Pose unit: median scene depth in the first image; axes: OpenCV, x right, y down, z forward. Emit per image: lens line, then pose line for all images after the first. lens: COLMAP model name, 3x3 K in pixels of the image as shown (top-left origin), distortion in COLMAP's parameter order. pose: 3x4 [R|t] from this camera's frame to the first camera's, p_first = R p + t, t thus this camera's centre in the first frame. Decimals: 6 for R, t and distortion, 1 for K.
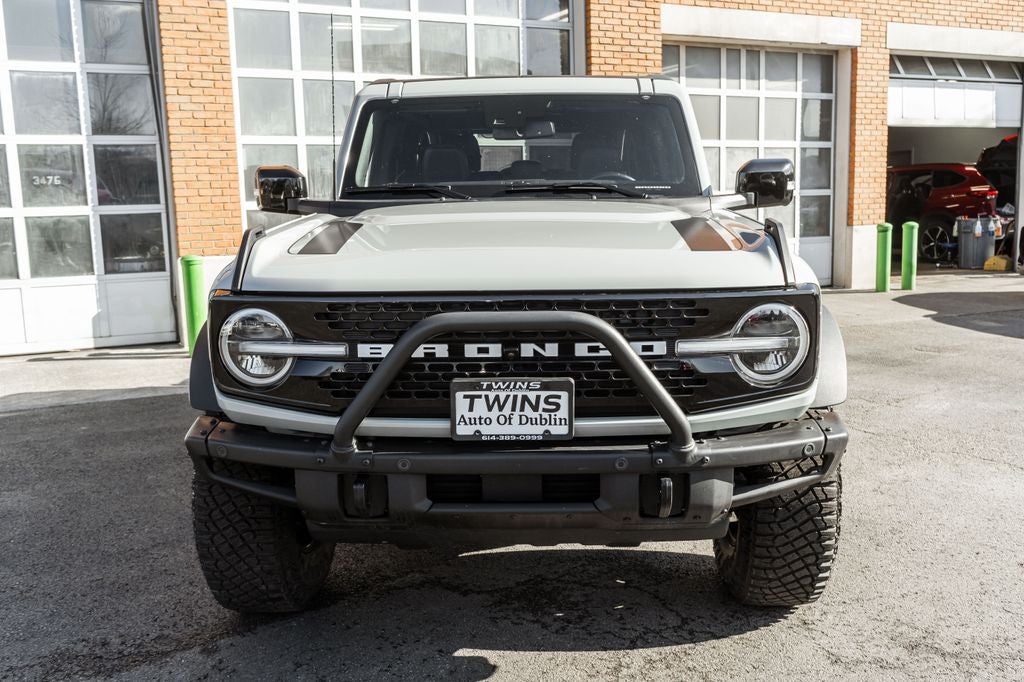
lens RADIAL K [[959.0, 0, 513.8], [0, 959.0, 340.3], [0, 0, 1]] dist [-0.018522, 0.000000]
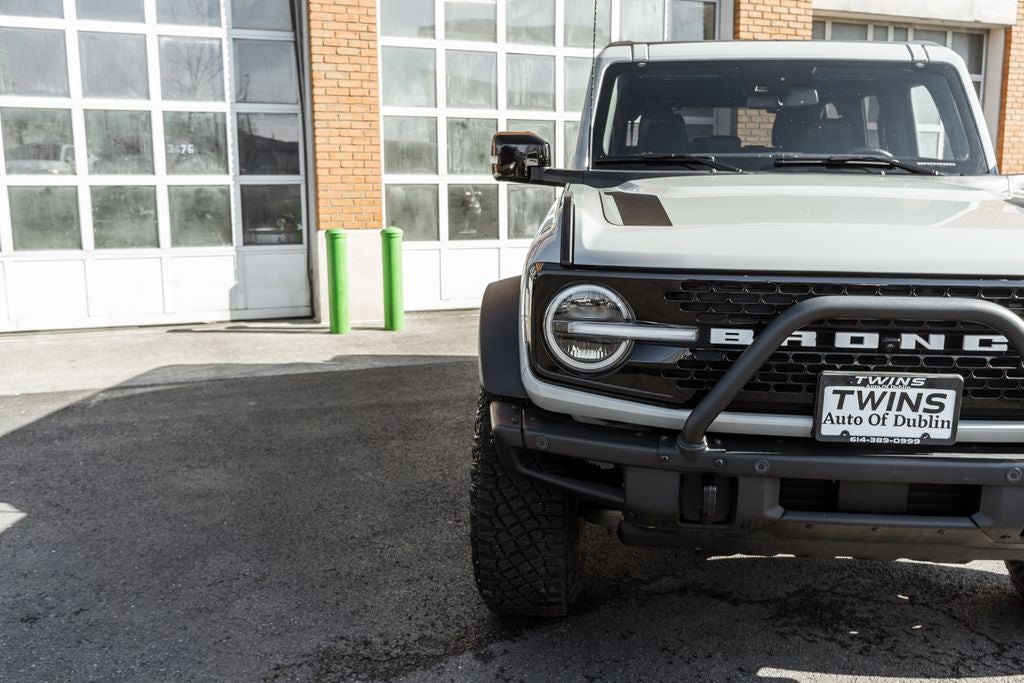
lens RADIAL K [[962.9, 0, 511.1], [0, 962.9, 339.7], [0, 0, 1]] dist [-0.019514, 0.000000]
pose [[0.997698, 0.031763, -0.059919, -0.198227], [-0.030751, 0.999370, 0.017733, 0.002856], [0.060445, -0.015850, 0.998046, 0.068360]]
